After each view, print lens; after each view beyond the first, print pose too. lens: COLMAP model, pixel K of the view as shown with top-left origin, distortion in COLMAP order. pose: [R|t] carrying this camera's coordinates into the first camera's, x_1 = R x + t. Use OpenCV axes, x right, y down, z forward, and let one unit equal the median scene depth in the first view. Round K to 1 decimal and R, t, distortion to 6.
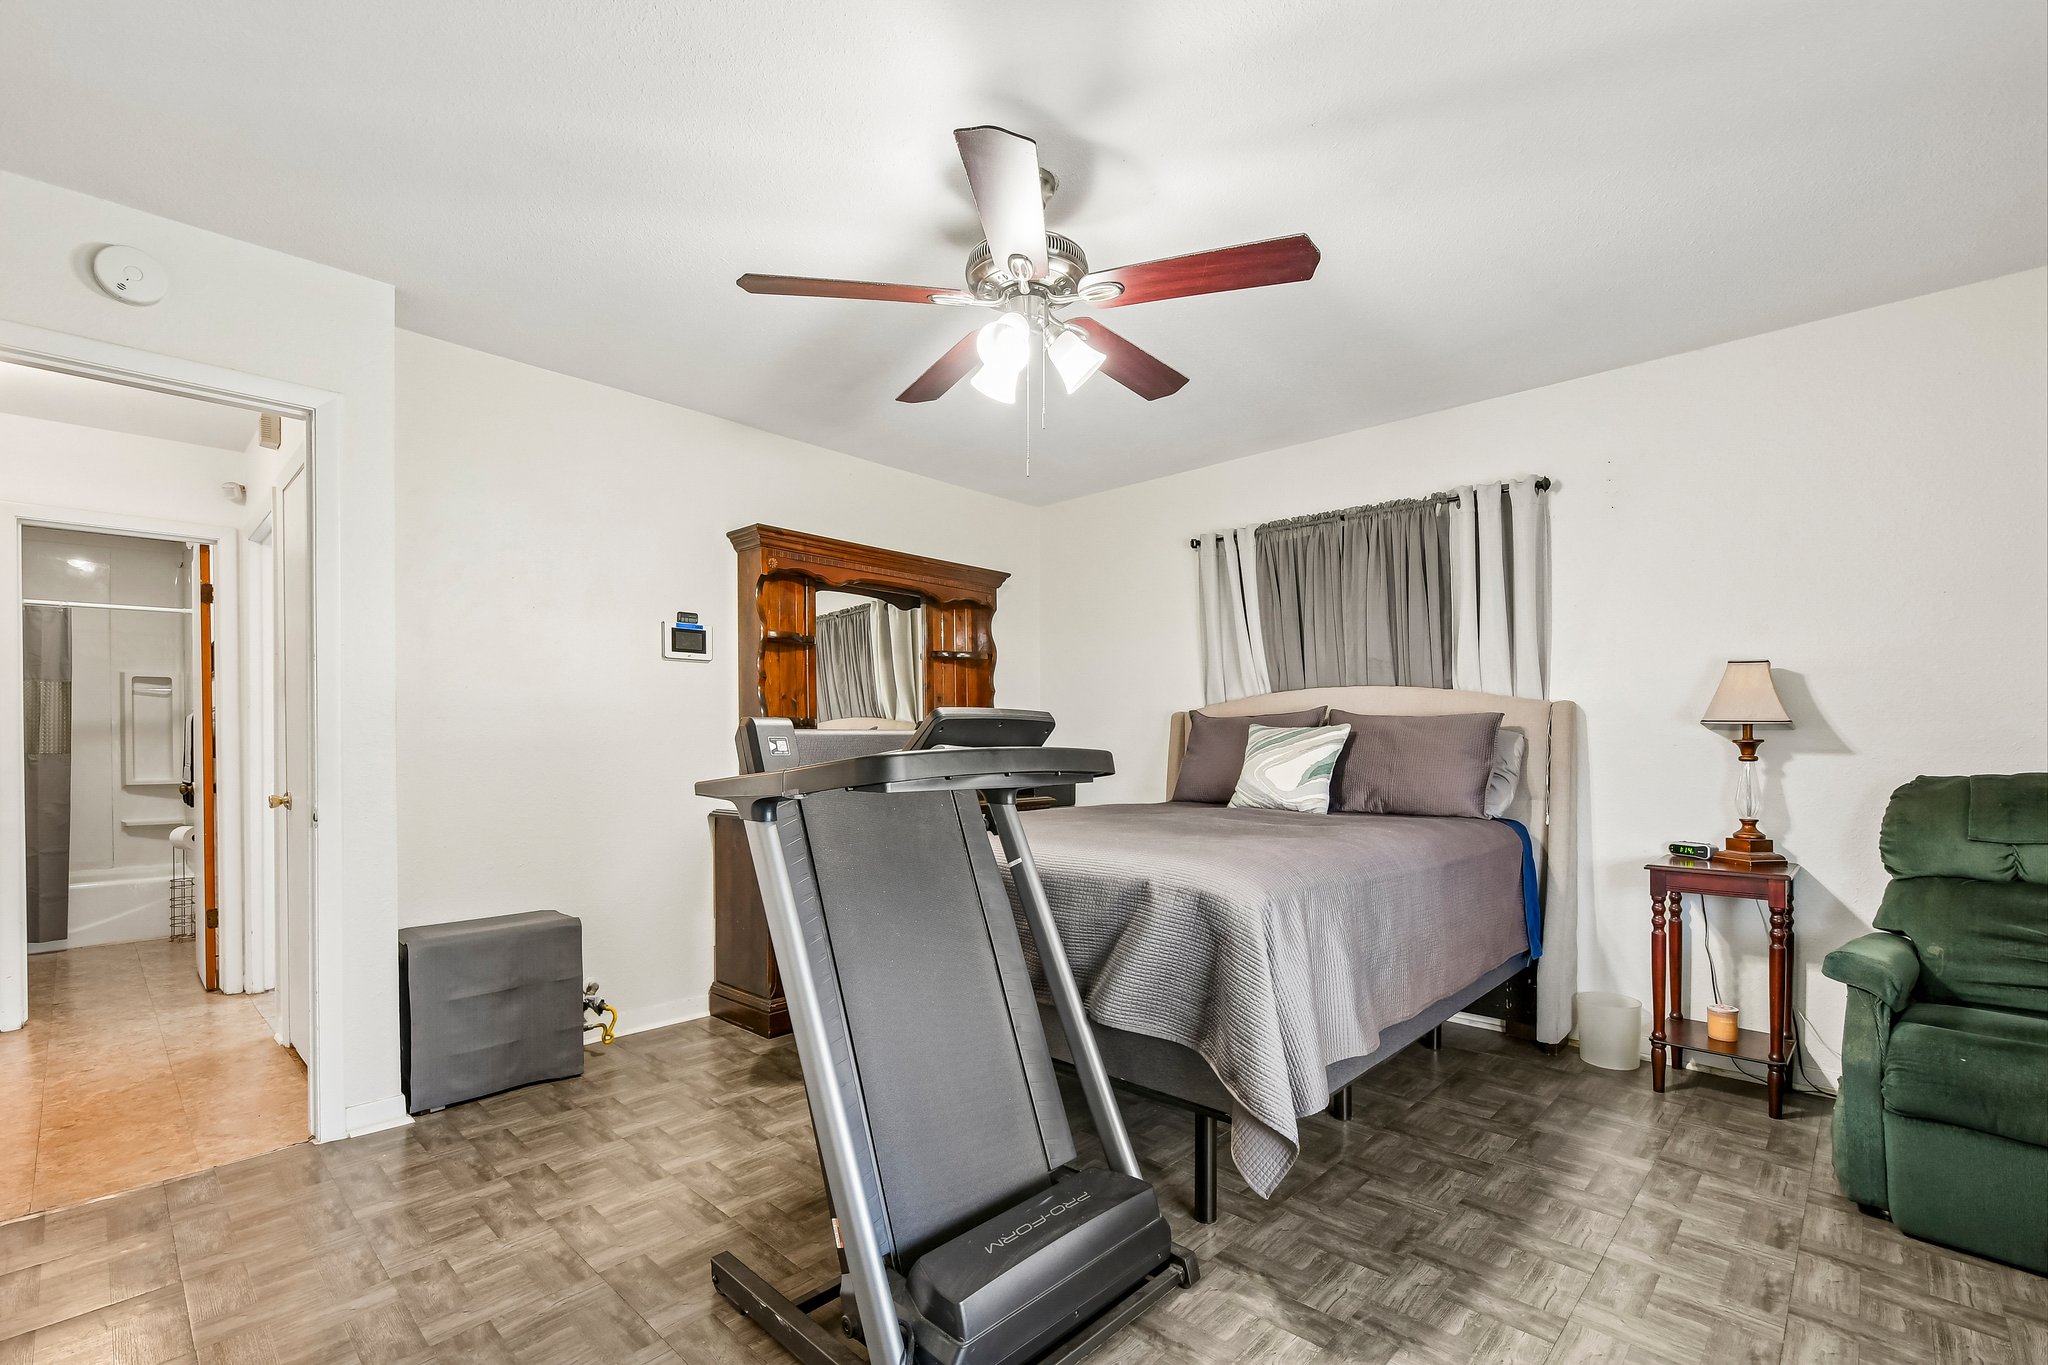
lens RADIAL K [[901.5, 0, 1018.6], [0, 901.5, 745.3], [0, 0, 1]] dist [0.000521, -0.002729]
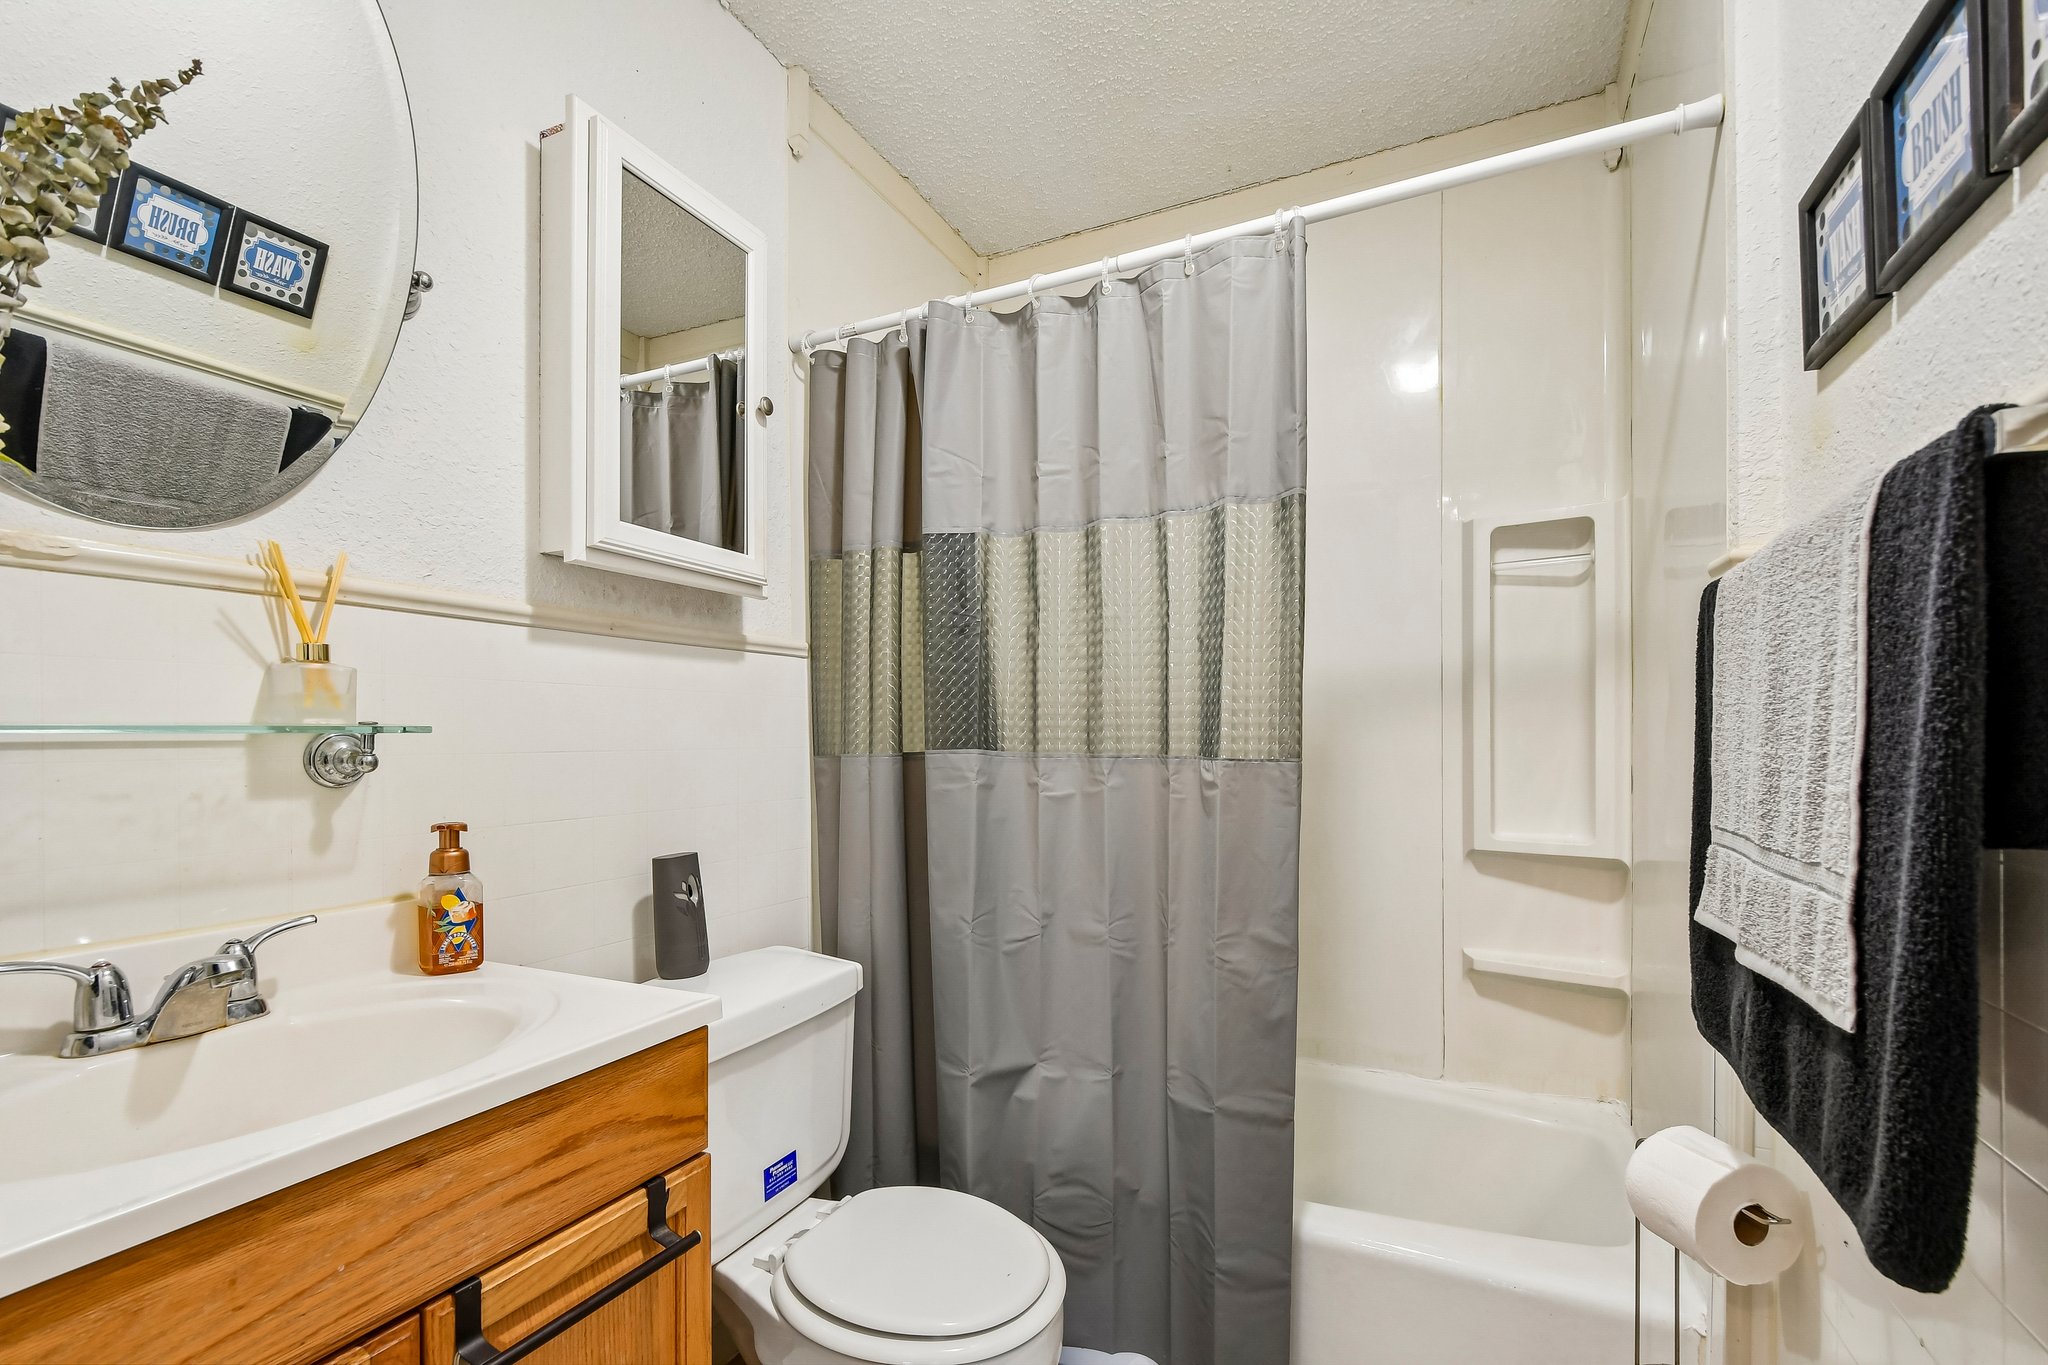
lens RADIAL K [[901.5, 0, 1018.6], [0, 901.5, 745.3], [0, 0, 1]] dist [0.000521, -0.002729]
pose [[0.297411, 0.004593, -0.954738, -0.712625], [-0.008863, 0.999959, 0.002049, 0.004481], [0.954708, 0.007852, 0.297440, 0.728383]]
